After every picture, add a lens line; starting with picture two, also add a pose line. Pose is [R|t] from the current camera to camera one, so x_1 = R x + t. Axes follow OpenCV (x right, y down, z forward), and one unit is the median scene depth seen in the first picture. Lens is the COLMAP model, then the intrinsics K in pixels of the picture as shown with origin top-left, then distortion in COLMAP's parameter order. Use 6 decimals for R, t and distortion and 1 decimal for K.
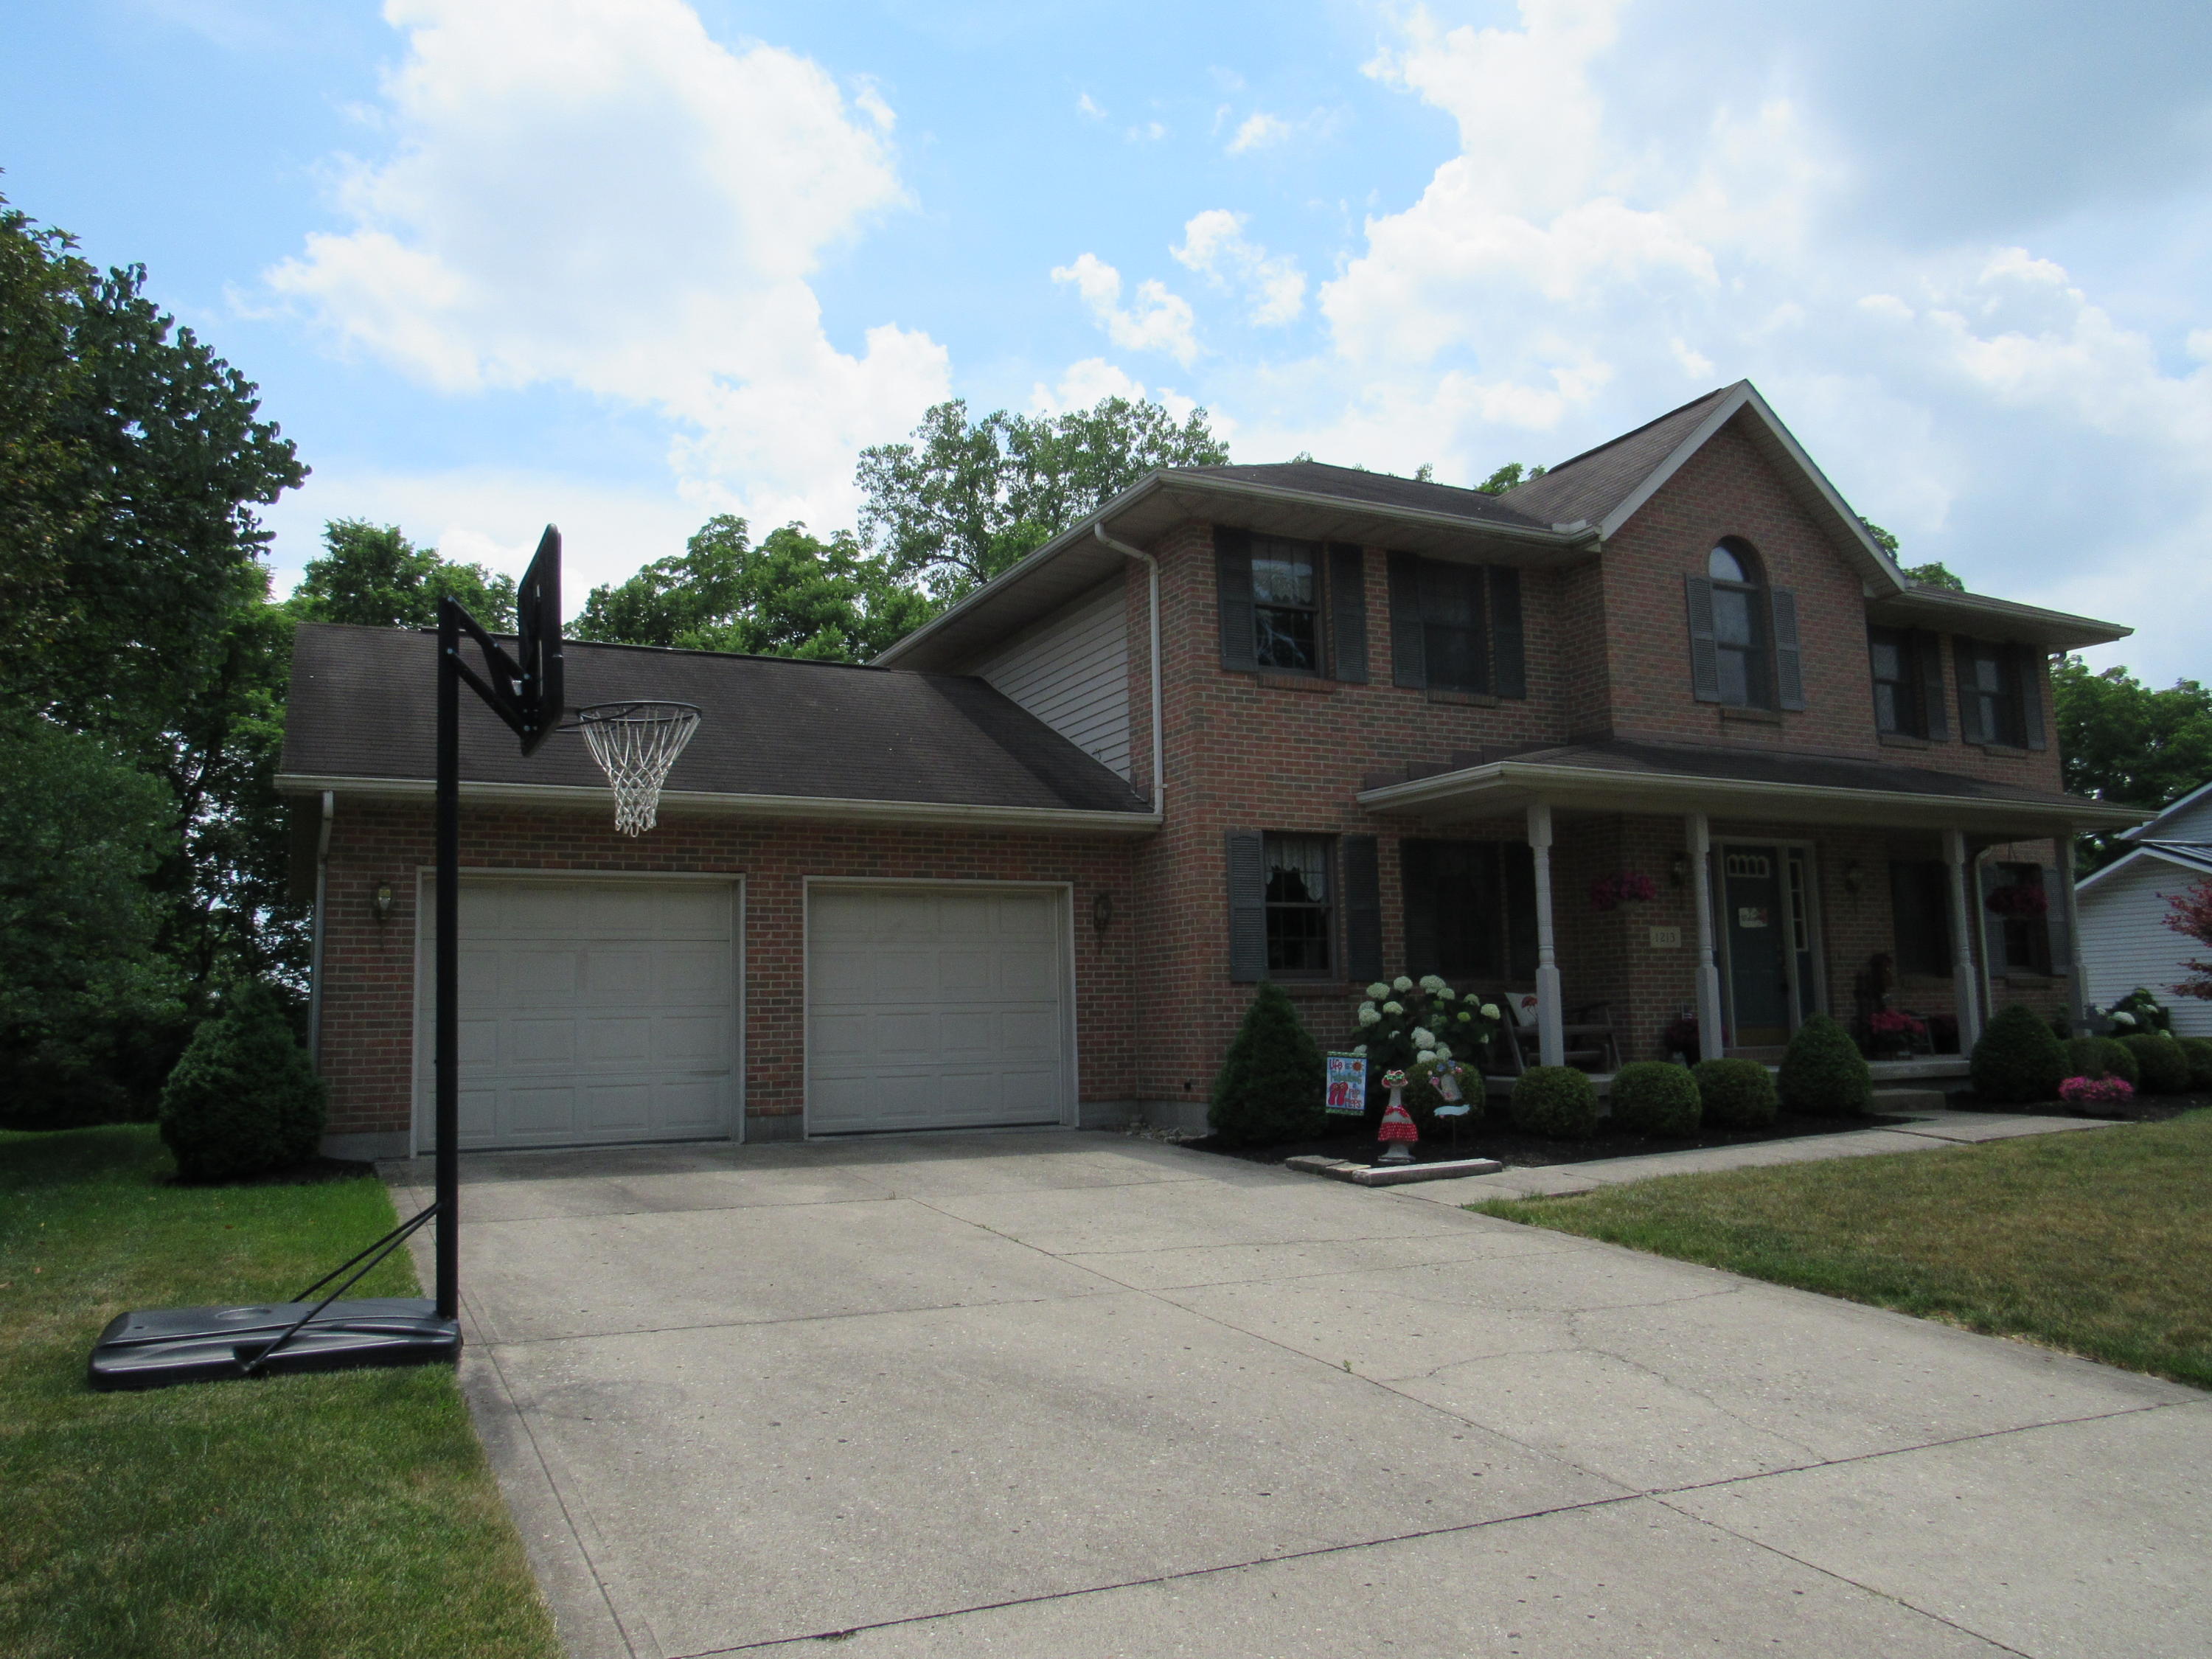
lens RADIAL K [[1577.5, 0, 1106.0], [0, 1577.5, 829.5], [0, 0, 1]] dist [-0.029363, 0.000183]
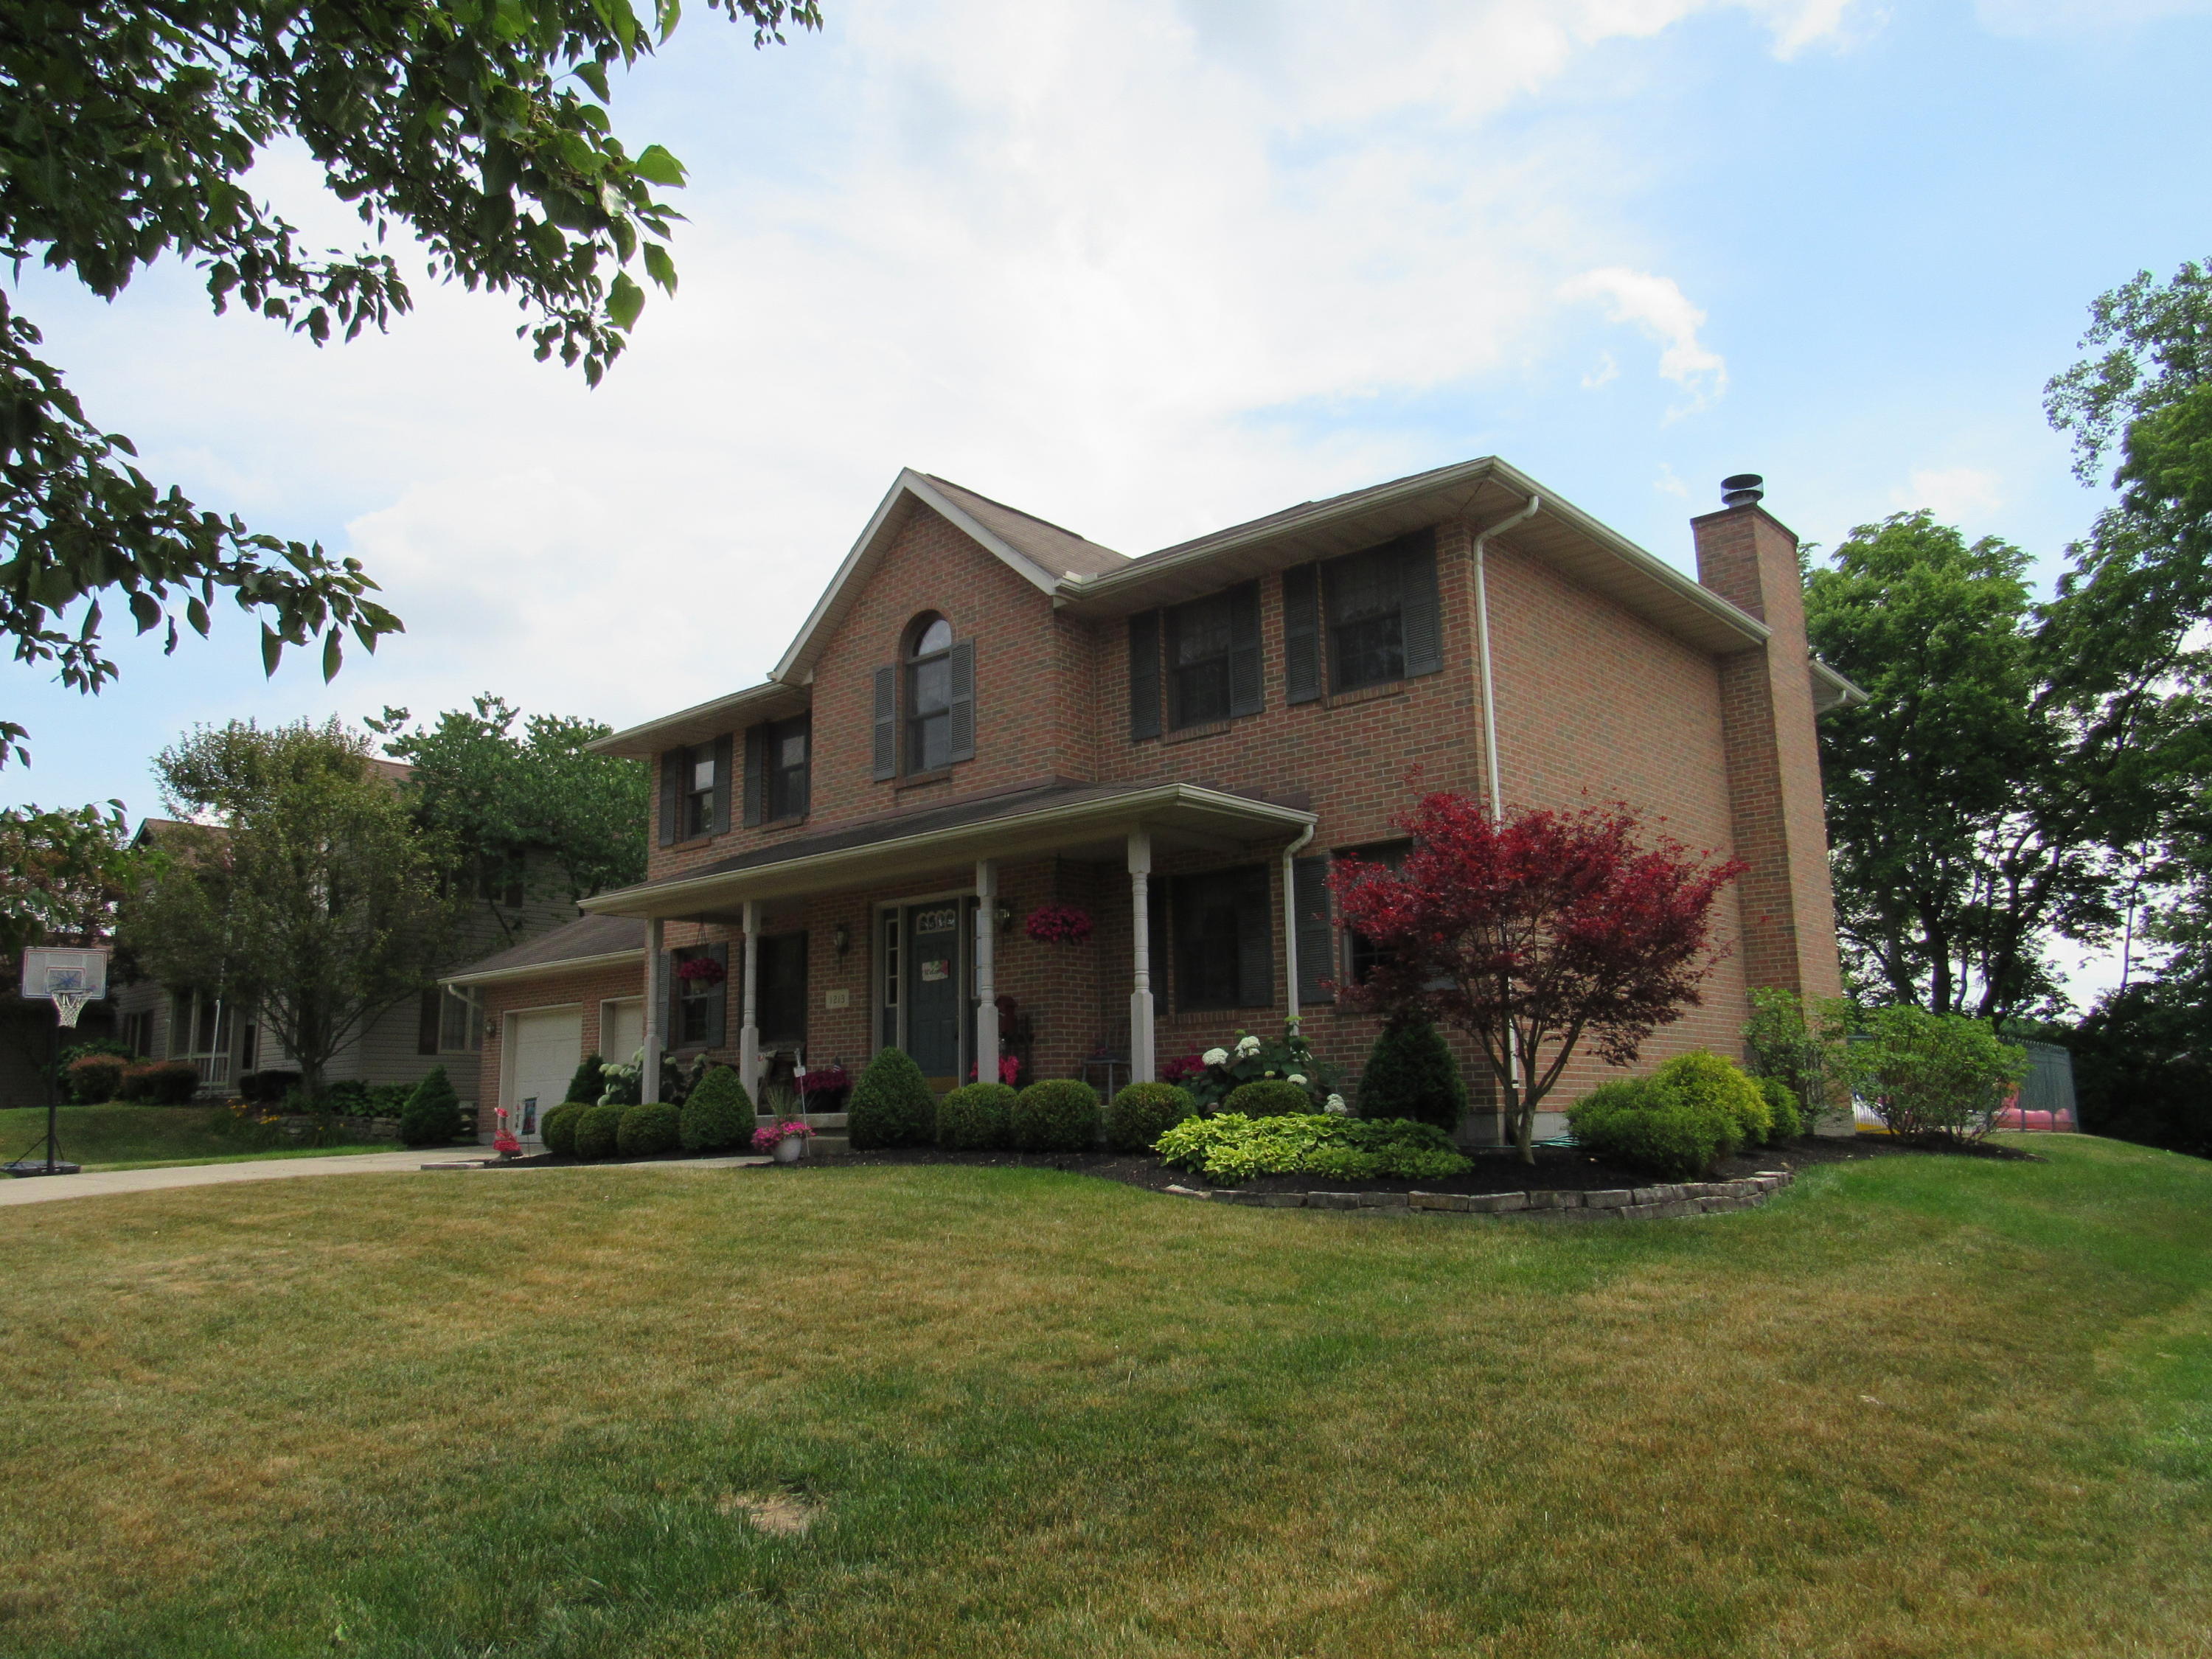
lens RADIAL K [[1577.5, 0, 1106.0], [0, 1577.5, 829.5], [0, 0, 1]] dist [-0.029363, 0.000183]
pose [[0.401462, -0.134655, -0.905923, 1.388844], [0.164080, 0.983705, -0.073504, 0.058354], [0.901058, -0.119135, 0.417014, 0.606501]]
